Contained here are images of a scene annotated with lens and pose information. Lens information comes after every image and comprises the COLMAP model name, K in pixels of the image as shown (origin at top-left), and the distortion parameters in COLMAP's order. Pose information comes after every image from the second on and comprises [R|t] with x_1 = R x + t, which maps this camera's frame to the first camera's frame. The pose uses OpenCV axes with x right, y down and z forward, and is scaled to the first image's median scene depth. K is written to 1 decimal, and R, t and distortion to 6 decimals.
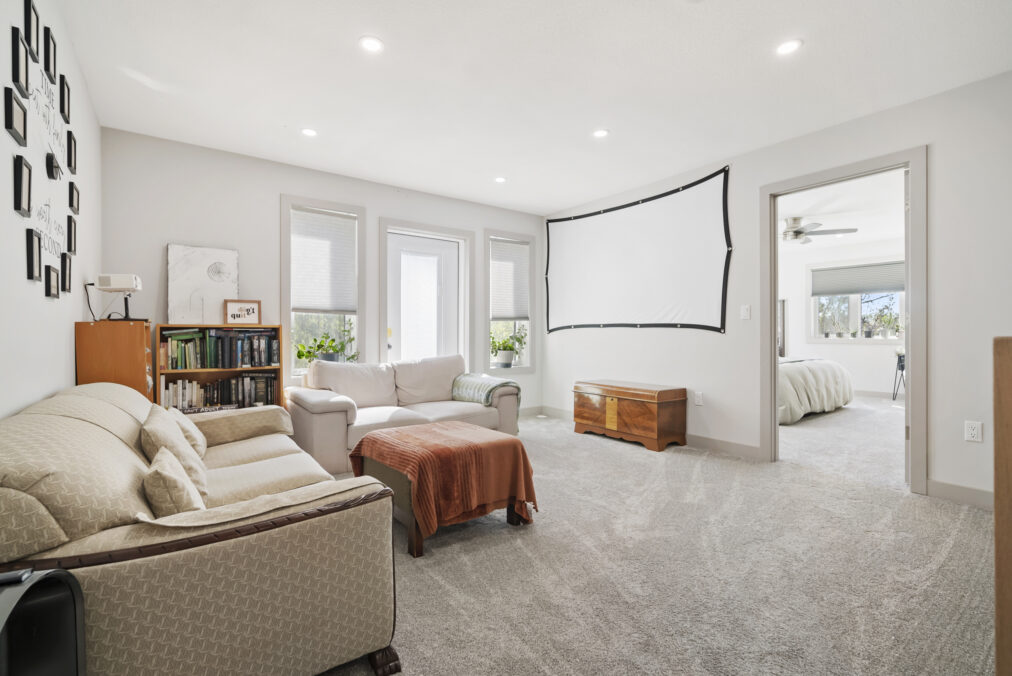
lens RADIAL K [[454.4, 0, 504.4], [0, 454.4, 340.1], [0, 0, 1]] dist [-0.004186, -0.000215]
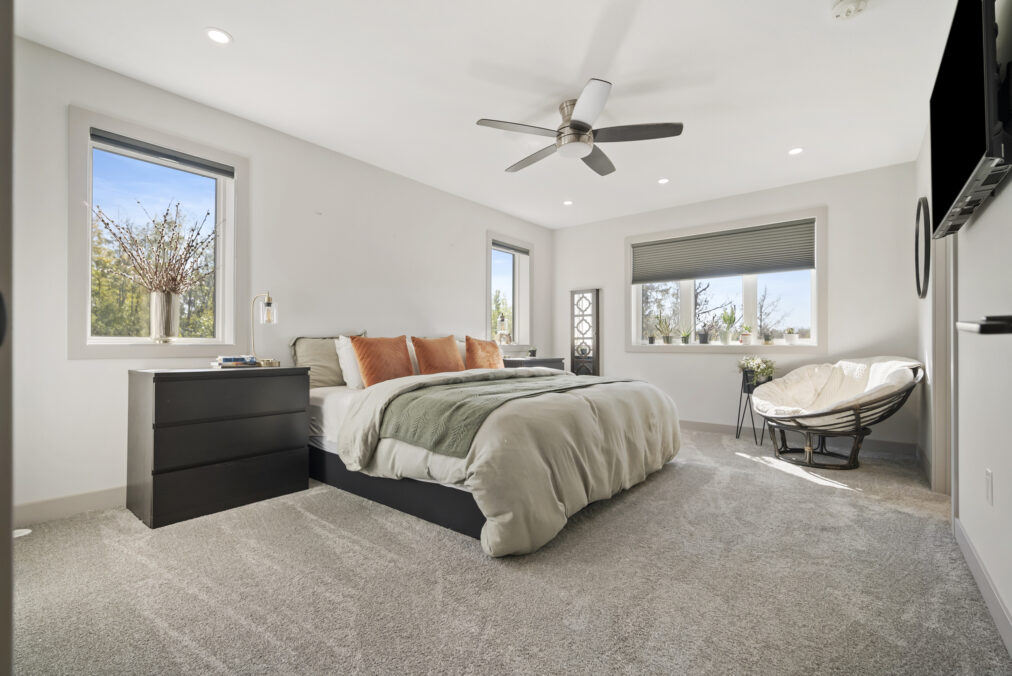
lens RADIAL K [[454.4, 0, 504.4], [0, 454.4, 340.1], [0, 0, 1]] dist [-0.004186, -0.000215]
pose [[0.966767, 0.009167, 0.255493, 0.369646], [-0.003633, 0.999749, -0.022124, 0.006315], [-0.255631, 0.020460, 0.966558, 0.454193]]
